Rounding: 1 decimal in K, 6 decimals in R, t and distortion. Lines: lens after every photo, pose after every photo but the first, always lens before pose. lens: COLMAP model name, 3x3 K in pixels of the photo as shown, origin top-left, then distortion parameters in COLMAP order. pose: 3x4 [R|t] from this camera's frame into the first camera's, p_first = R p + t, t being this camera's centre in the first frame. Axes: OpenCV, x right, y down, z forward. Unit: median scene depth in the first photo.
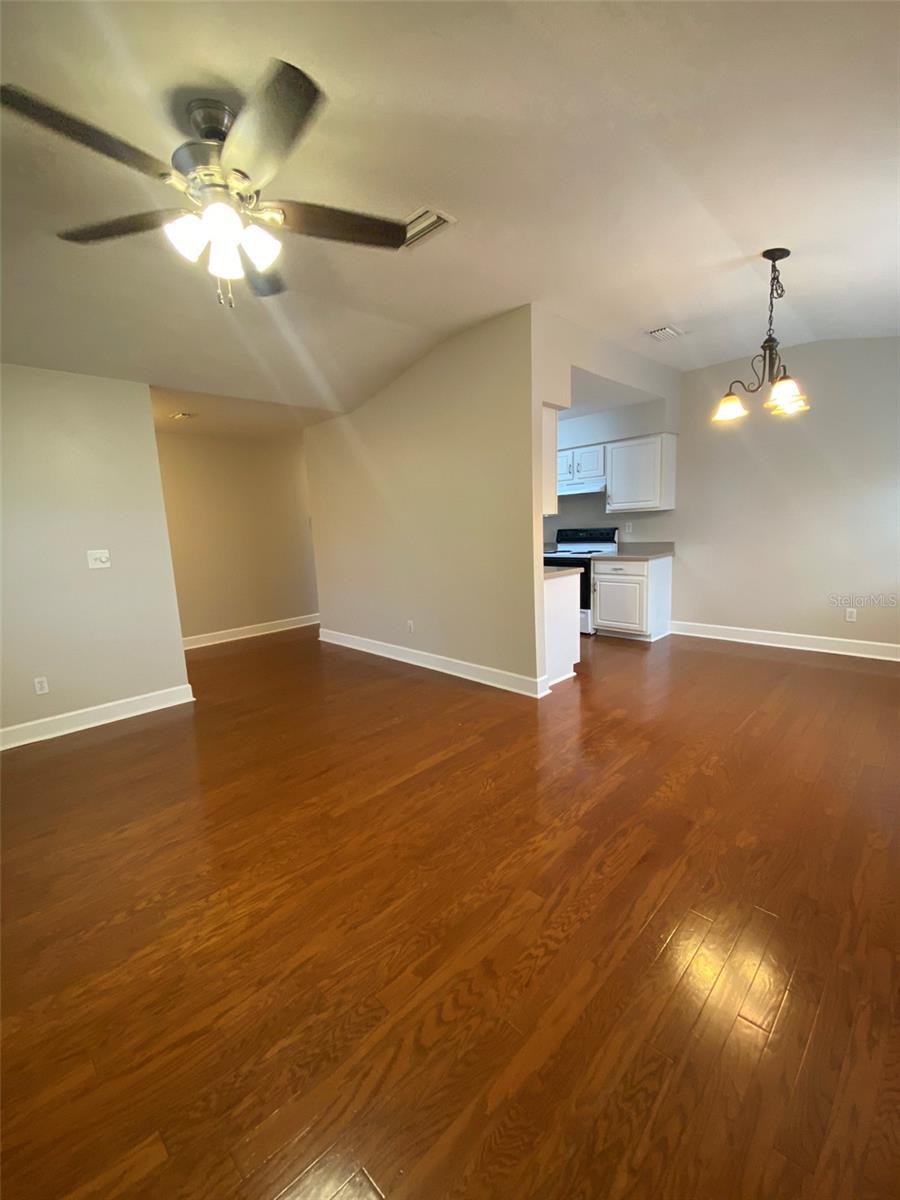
lens RADIAL K [[483.1, 0, 444.5], [0, 483.1, 597.4], [0, 0, 1]] dist [0.016463, -0.020399]
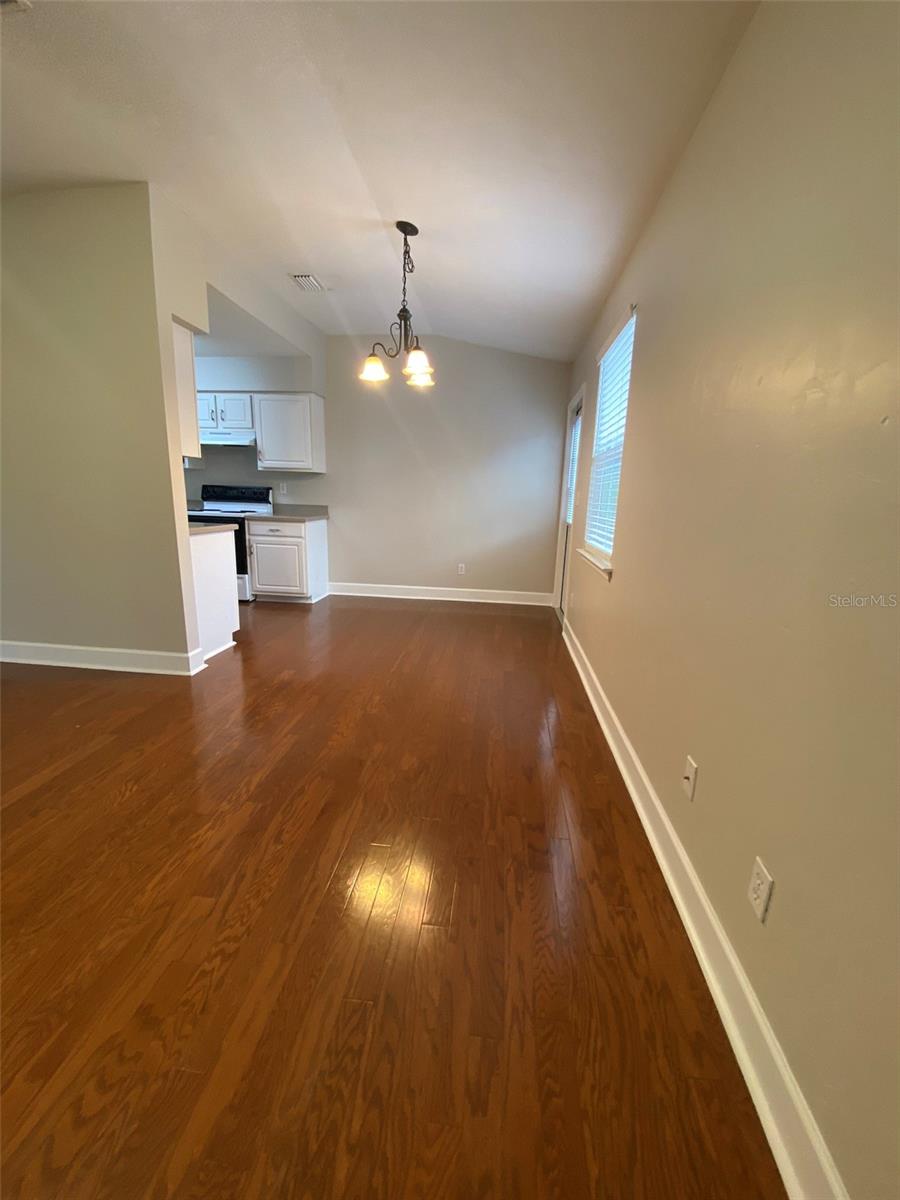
lens RADIAL K [[482.6, 0, 450.0], [0, 482.6, 600.0], [0, 0, 1]] dist [0.019310, -0.021984]
pose [[0.768801, -0.071177, 0.635514, 0.012990], [0.032040, 0.996826, 0.072885, 0.035850], [-0.638685, -0.035673, 0.768641, 0.068830]]
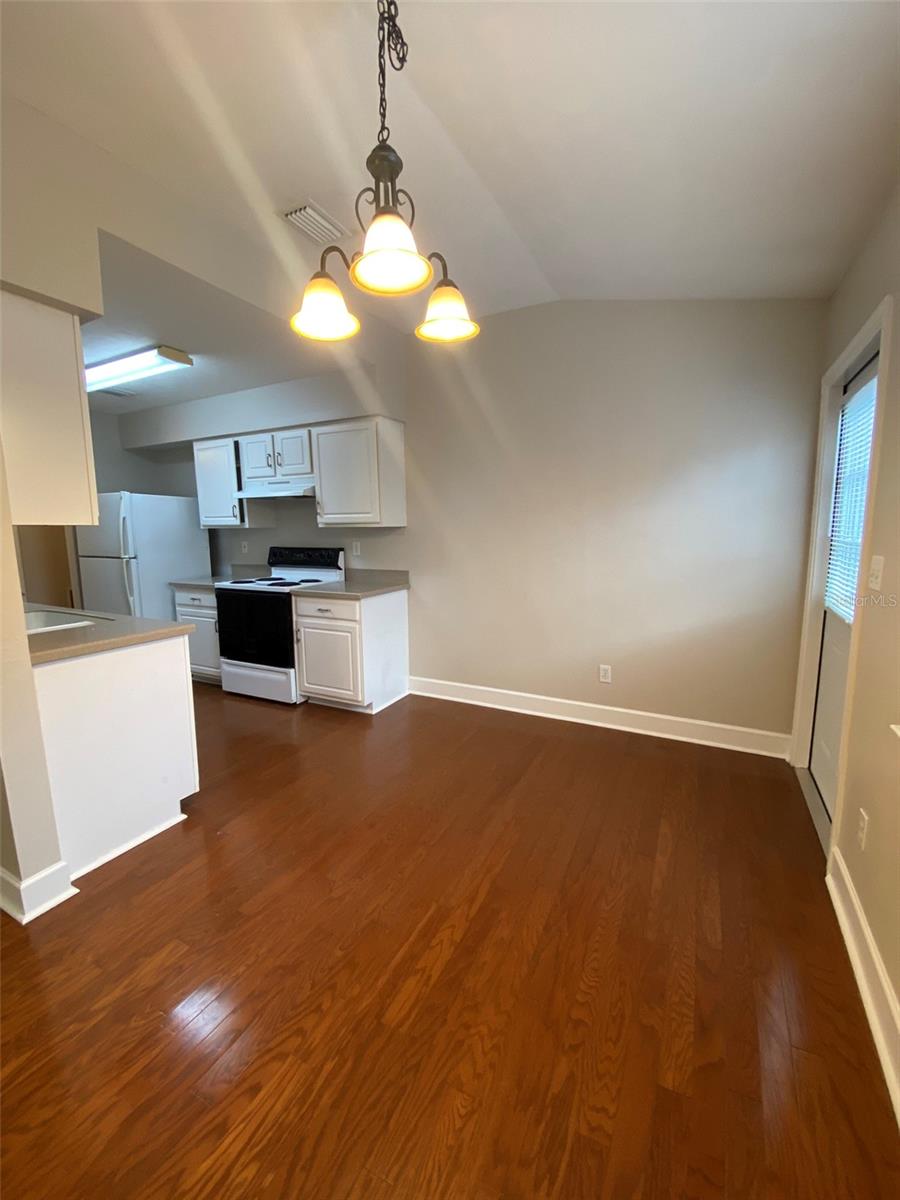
lens RADIAL K [[483.7, 0, 448.5], [0, 483.7, 597.8], [0, 0, 1]] dist [0.054014, -0.044462]
pose [[0.947004, -0.010935, 0.321037, 0.535823], [0.017262, 0.999709, -0.016868, -0.107974], [-0.320759, 0.021515, 0.946917, 0.521946]]
